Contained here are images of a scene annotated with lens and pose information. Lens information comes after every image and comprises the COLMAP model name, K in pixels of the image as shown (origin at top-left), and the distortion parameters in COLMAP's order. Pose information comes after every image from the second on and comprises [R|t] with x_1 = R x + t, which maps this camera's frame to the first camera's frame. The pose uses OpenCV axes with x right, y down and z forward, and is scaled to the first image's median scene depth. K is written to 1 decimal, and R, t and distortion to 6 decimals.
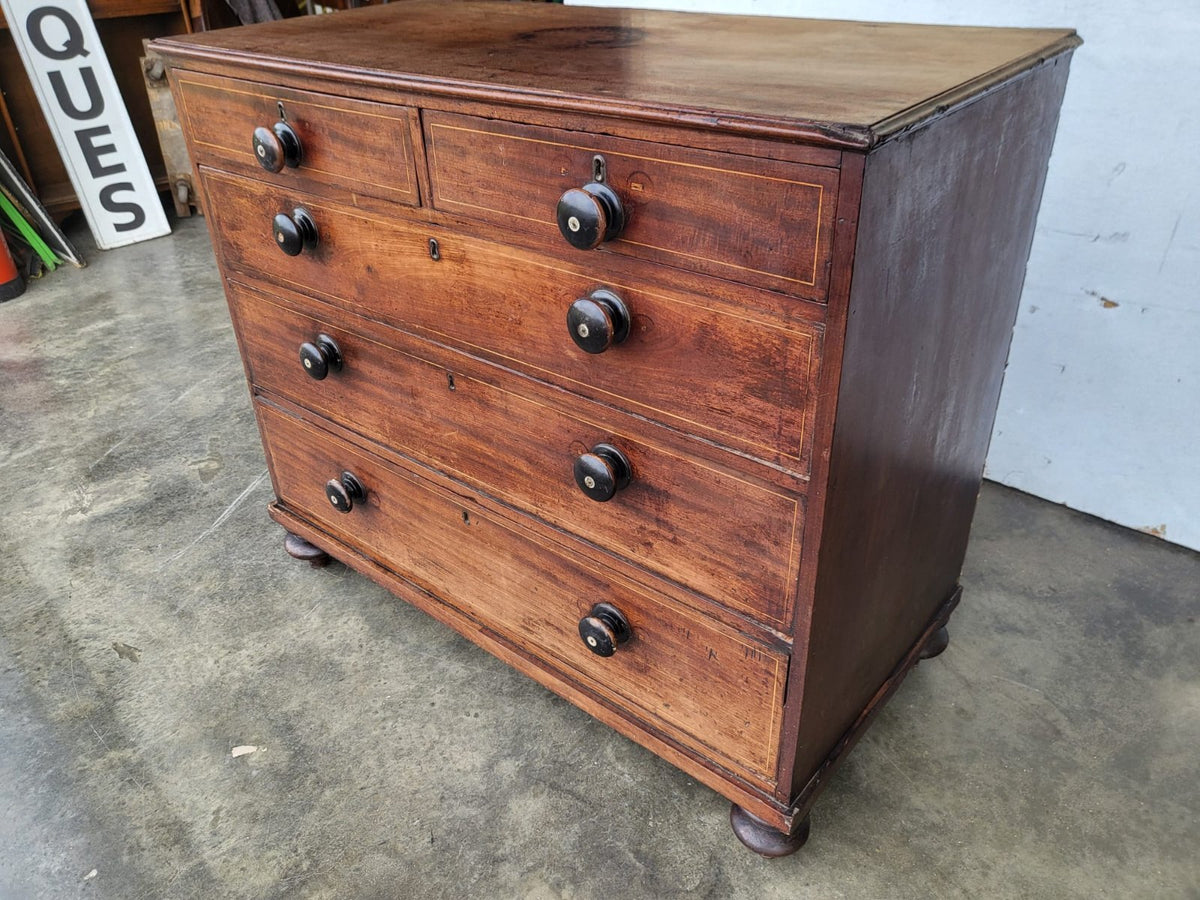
lens RADIAL K [[935.8, 0, 573.2], [0, 935.8, 438.7], [0, 0, 1]] dist [-0.010101, 0.055764]
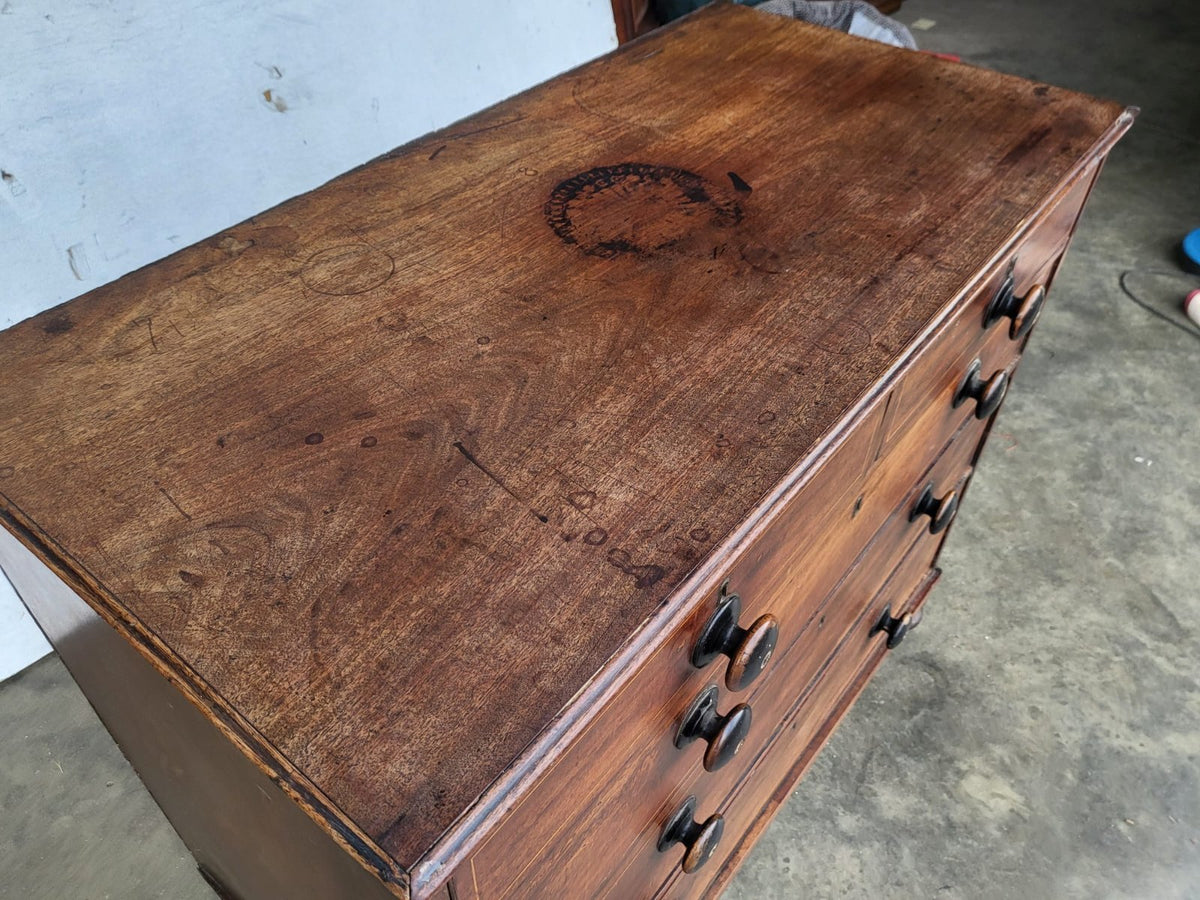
lens RADIAL K [[935.8, 0, 584.6], [0, 935.8, 456.2], [0, 0, 1]] dist [-0.010101, 0.055764]
pose [[-0.017420, -0.662098, 0.749214, -0.624451], [0.507251, 0.639884, 0.577274, -0.705887], [-0.861622, 0.390096, 0.324703, 0.838742]]
